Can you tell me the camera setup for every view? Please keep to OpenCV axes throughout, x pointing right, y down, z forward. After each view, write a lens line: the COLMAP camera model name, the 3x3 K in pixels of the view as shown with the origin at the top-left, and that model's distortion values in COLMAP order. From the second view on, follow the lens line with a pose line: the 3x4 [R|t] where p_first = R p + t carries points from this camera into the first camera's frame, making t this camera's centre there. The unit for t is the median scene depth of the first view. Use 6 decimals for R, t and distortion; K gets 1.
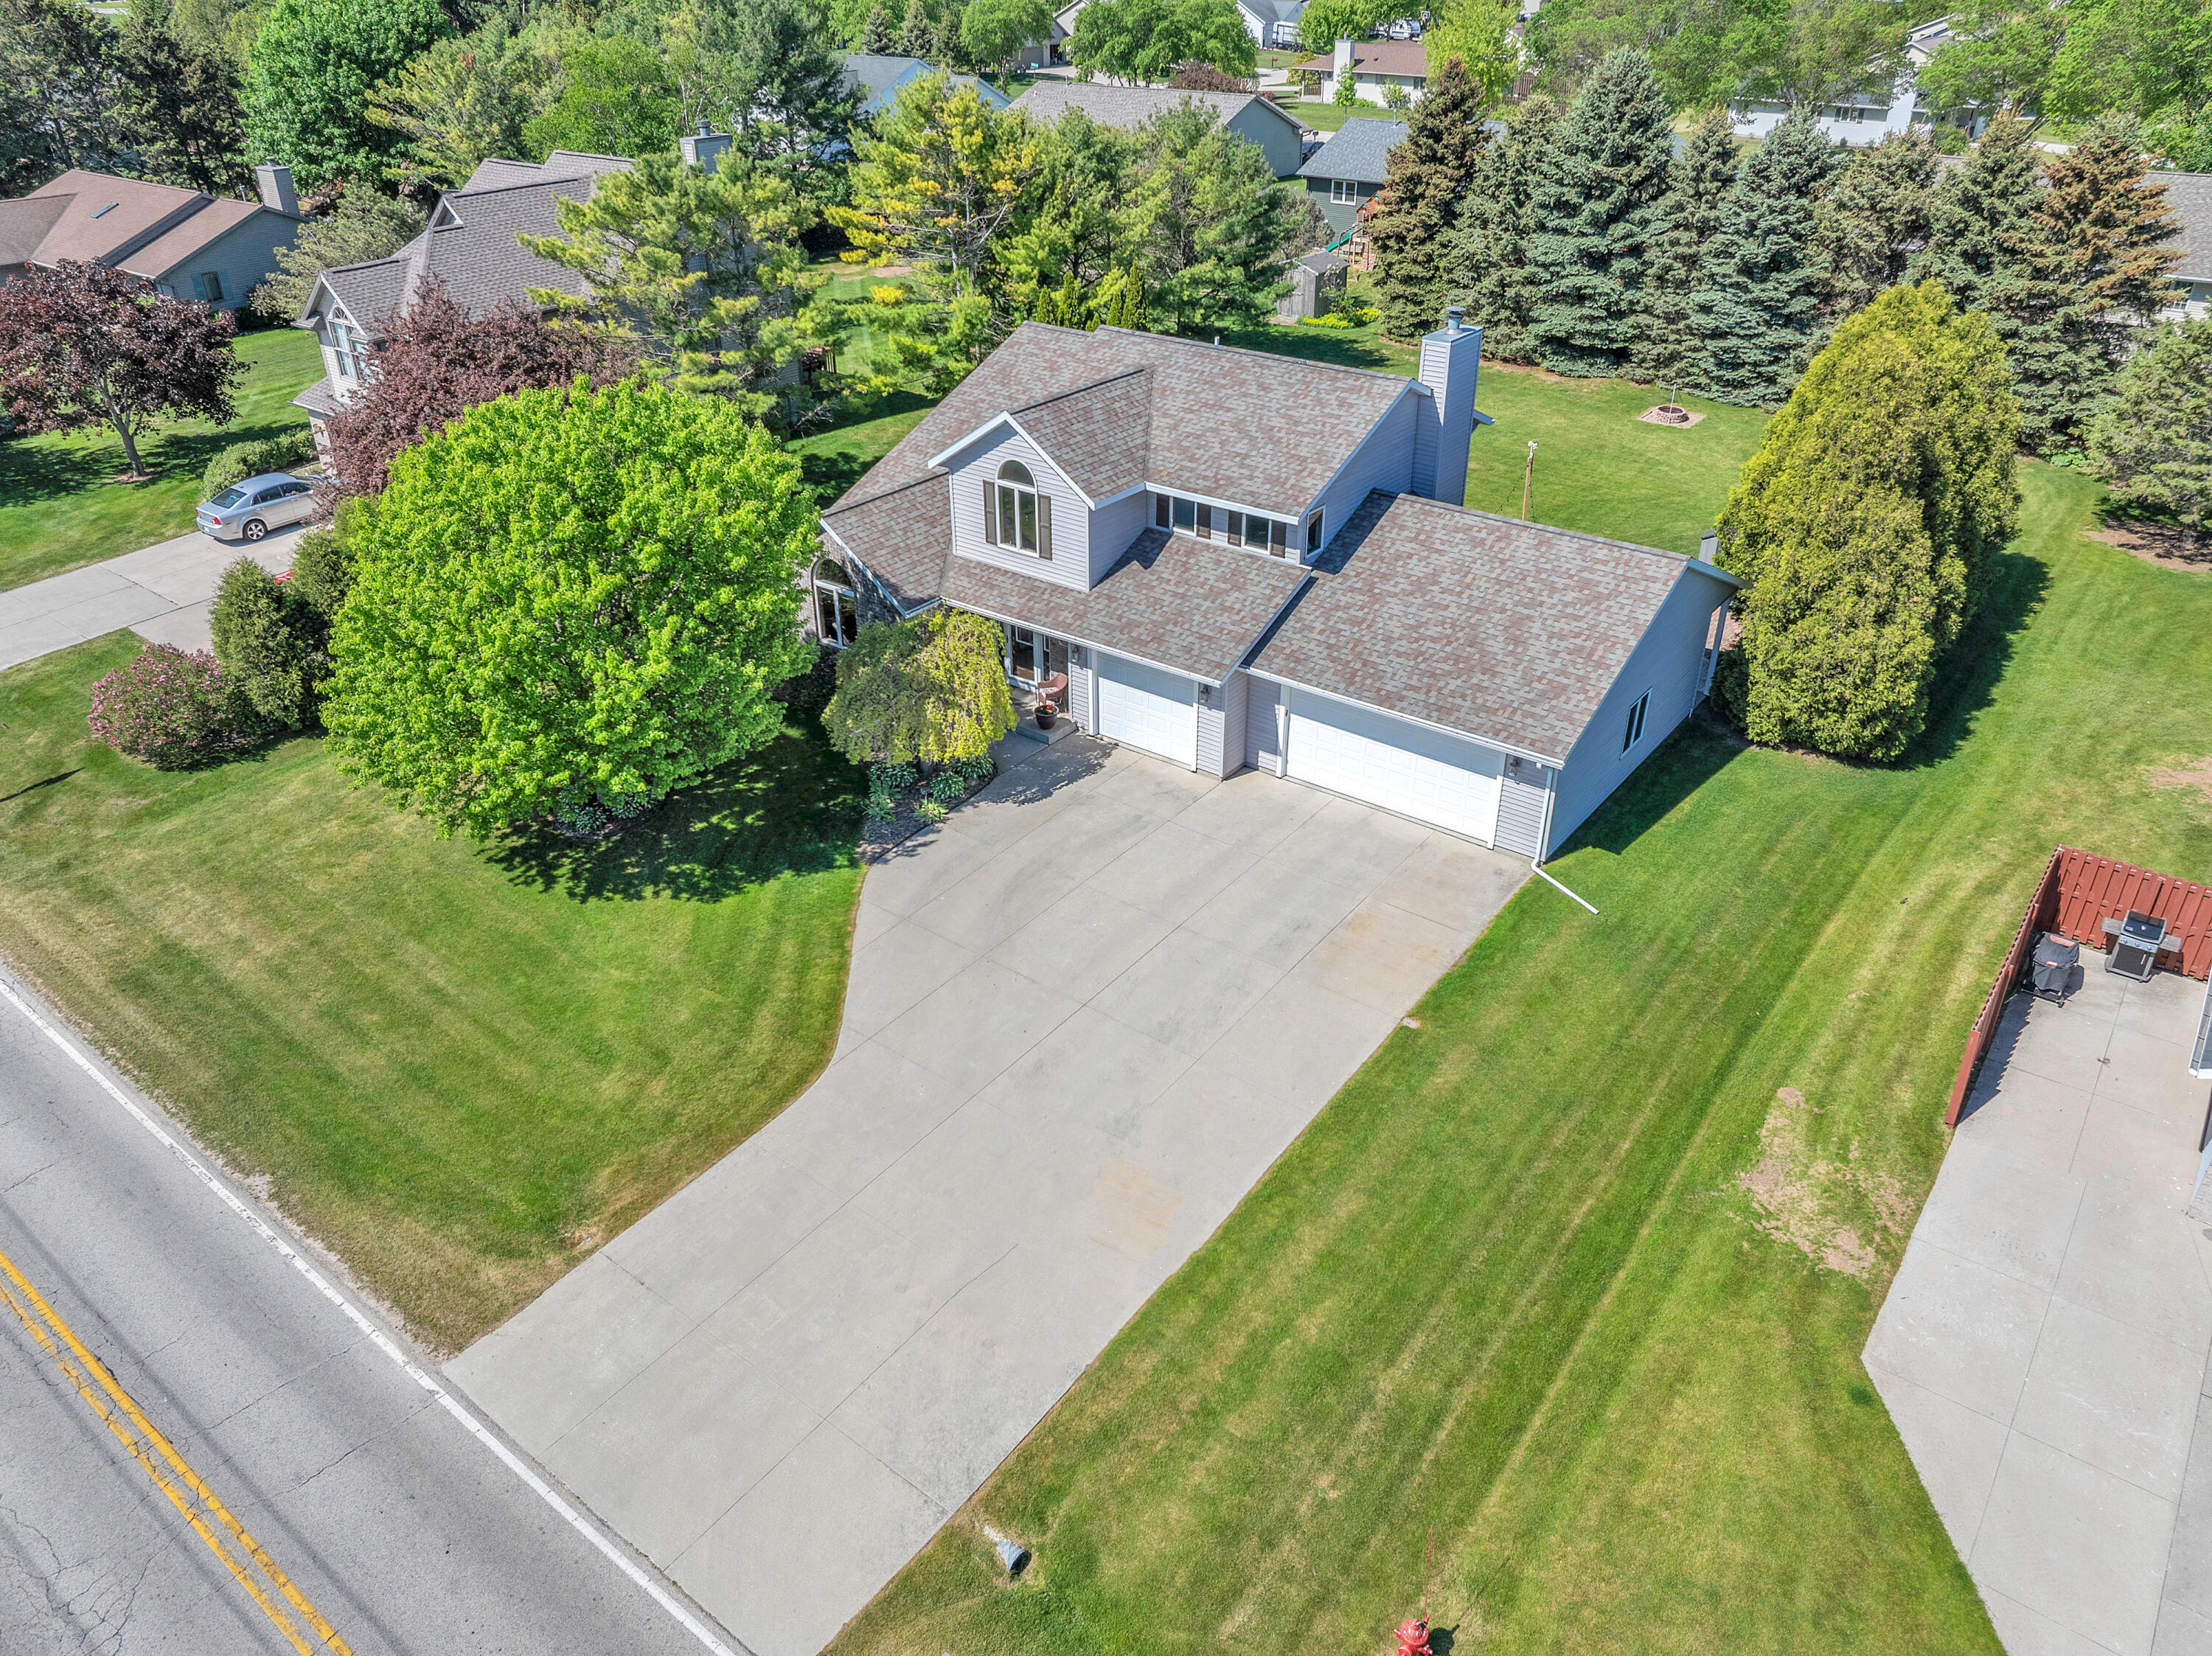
lens RADIAL K [[1579.6, 0, 1106.0], [0, 1579.6, 828.0], [0, 0, 1]] dist [-0.026906, -0.001856]
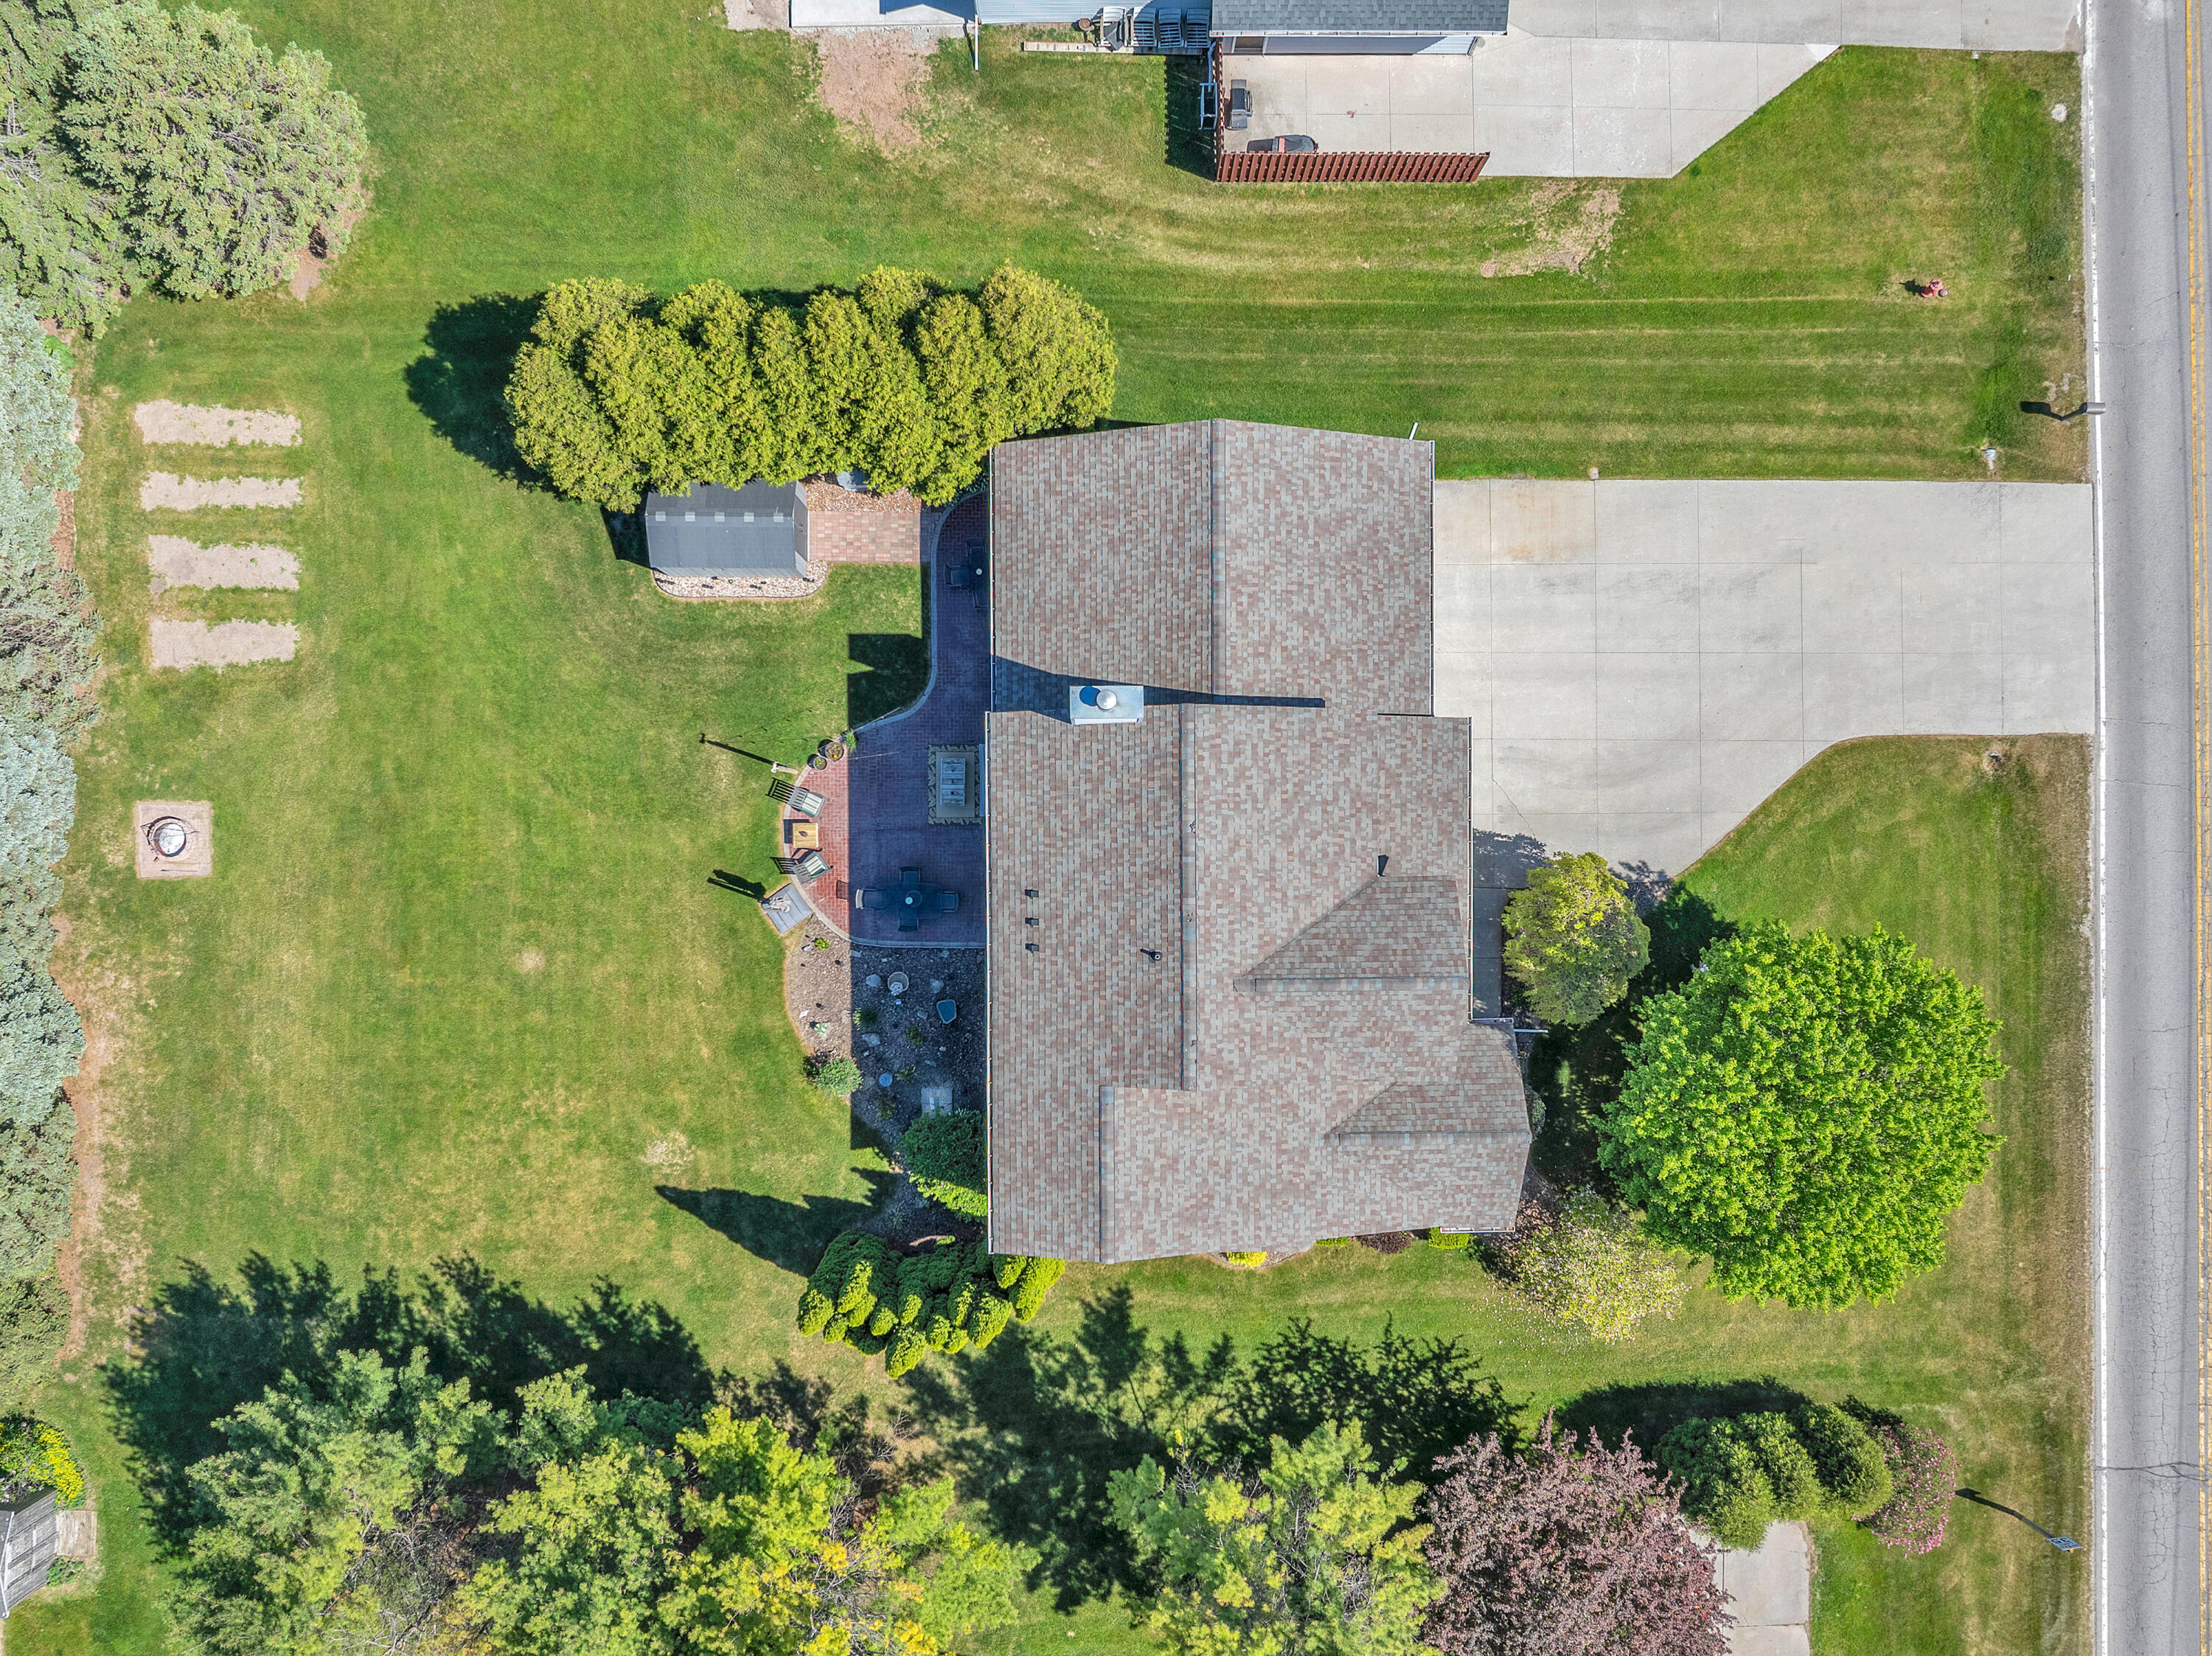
lens RADIAL K [[1579.6, 0, 1106.0], [0, 1579.6, 828.0], [0, 0, 1]] dist [-0.026906, -0.001856]
pose [[-0.613619, -0.789427, -0.016619, 0.191922], [0.376025, -0.310661, 0.872980, -1.237704], [-0.694317, 0.529428, 0.487472, 0.610743]]
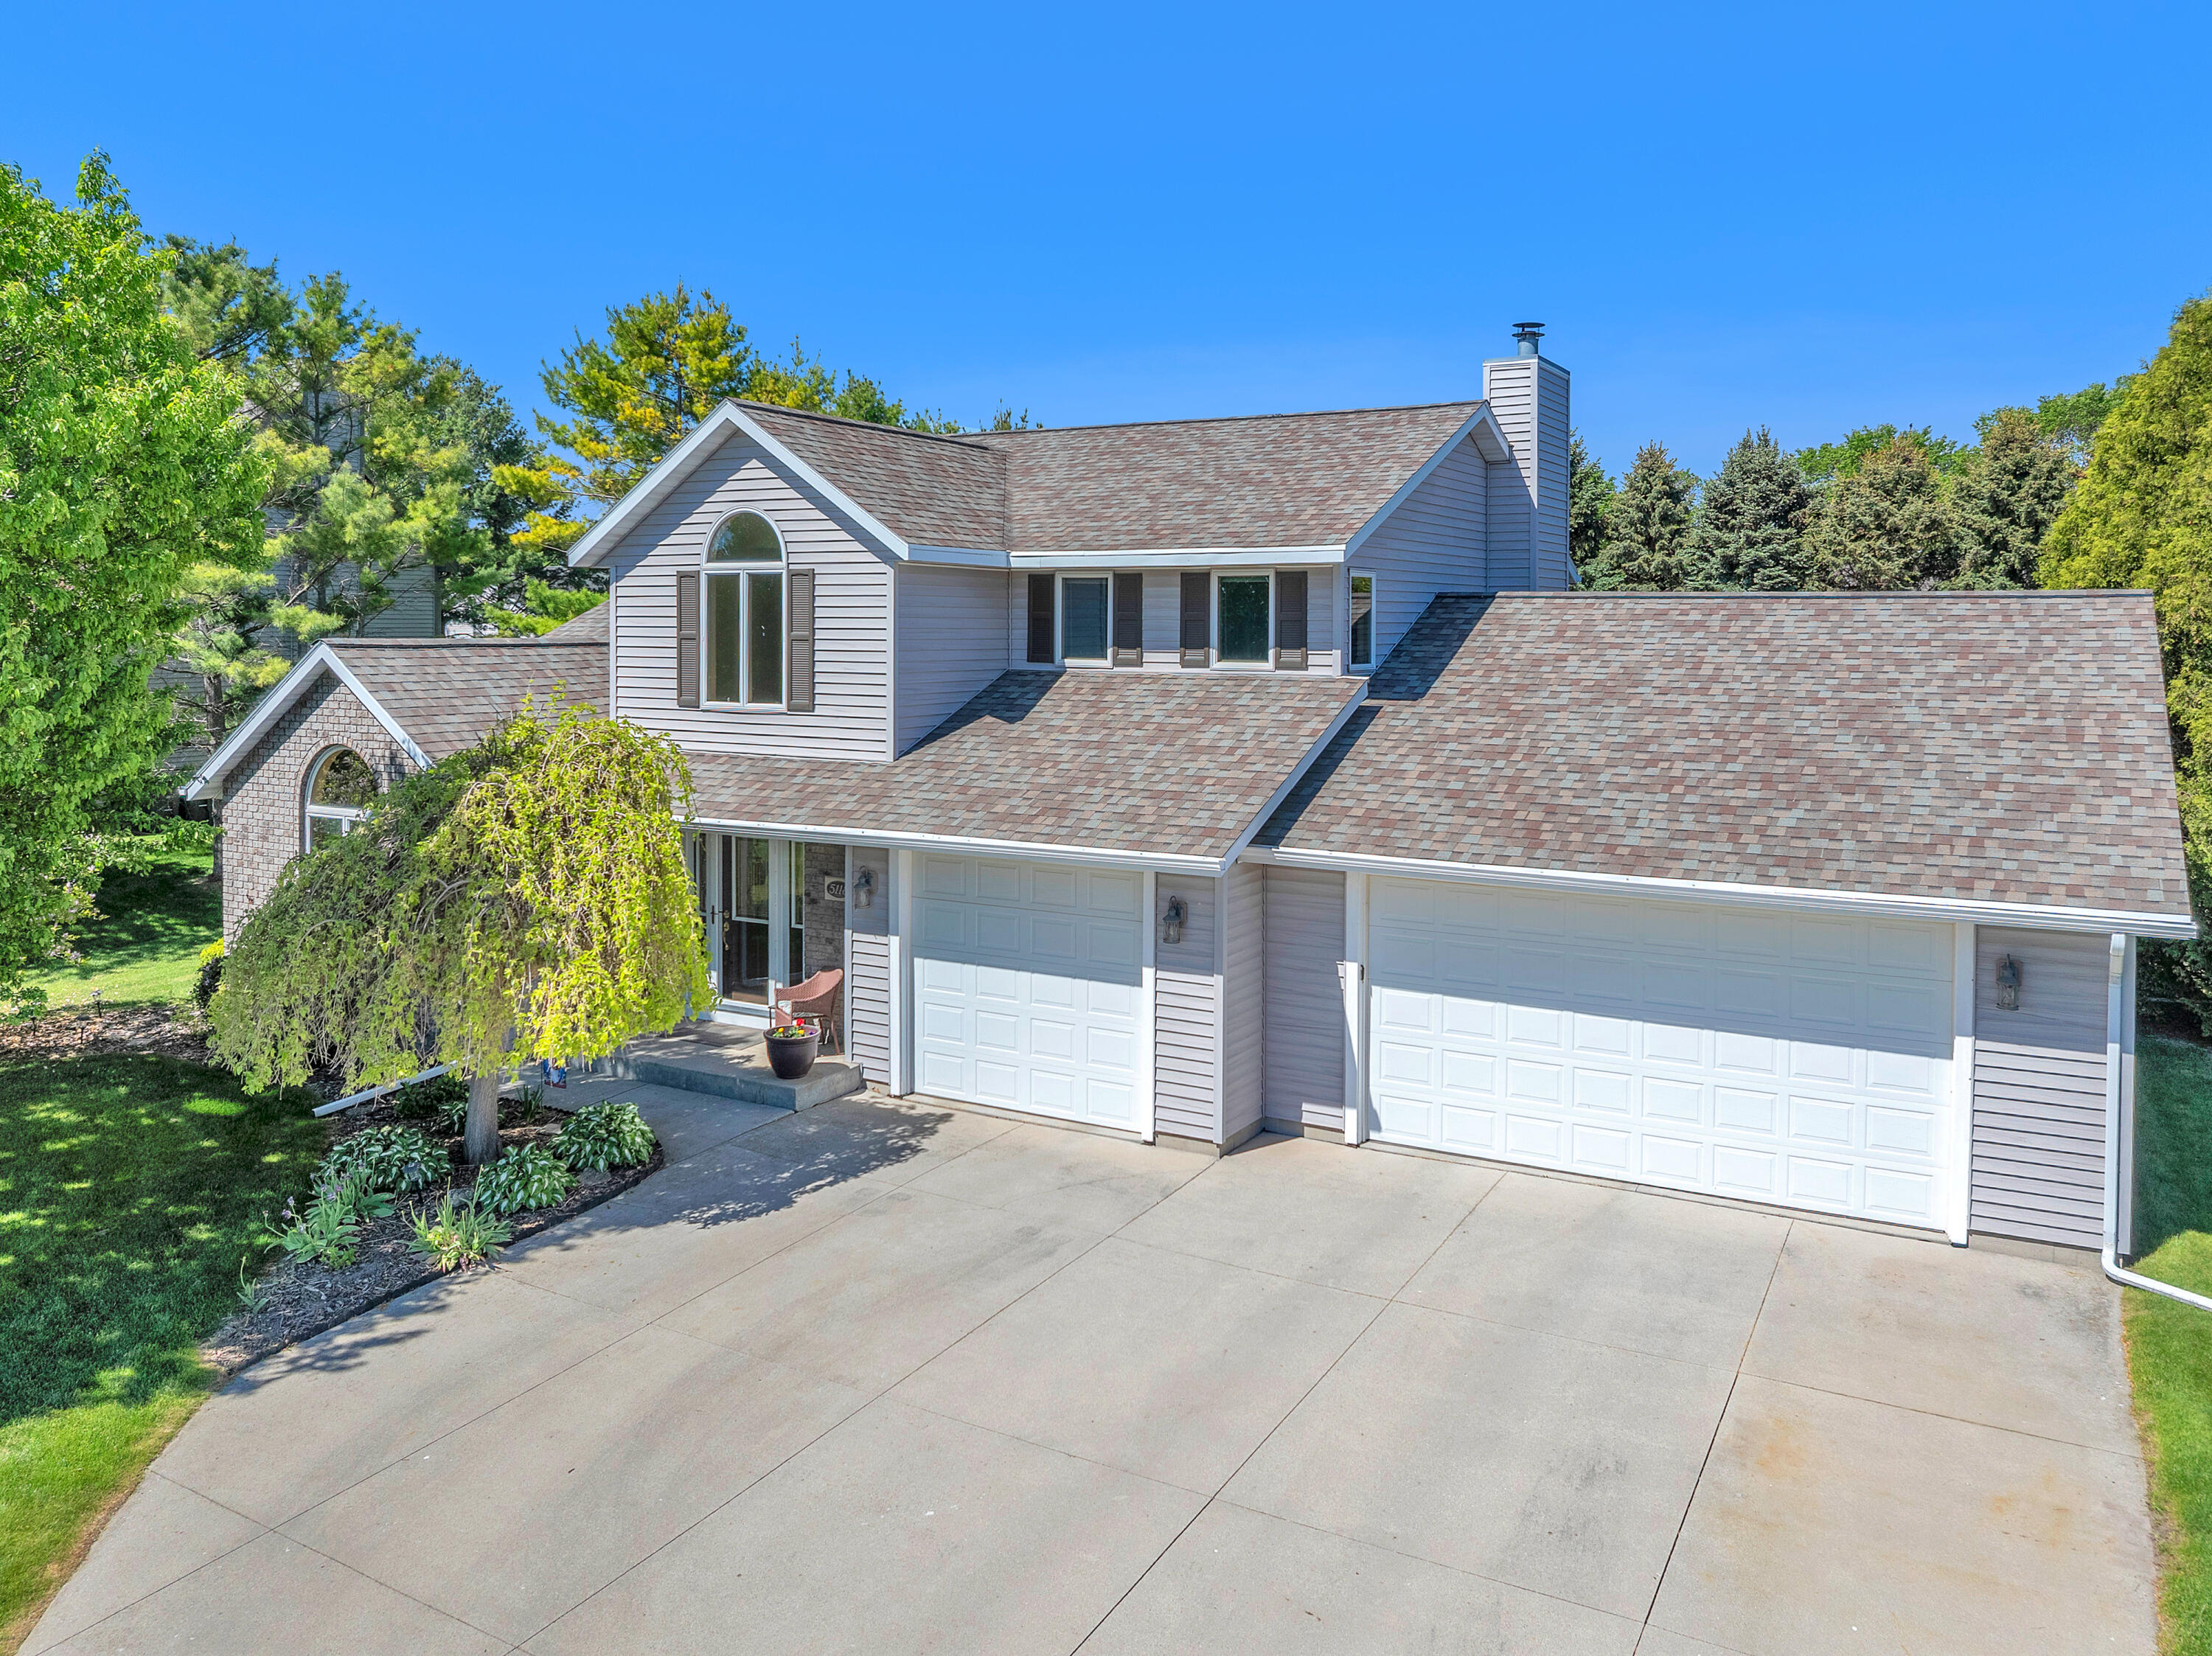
lens RADIAL K [[1619.1, 0, 1094.2], [0, 1619.1, 646.4], [0, 0, 1]] dist [-0.027931, -0.004162]
pose [[0.991254, 0.007449, 0.131757, -0.015271], [0.061352, 0.857936, -0.510080, 0.067921], [-0.116838, 0.513703, 0.849975, 0.577337]]
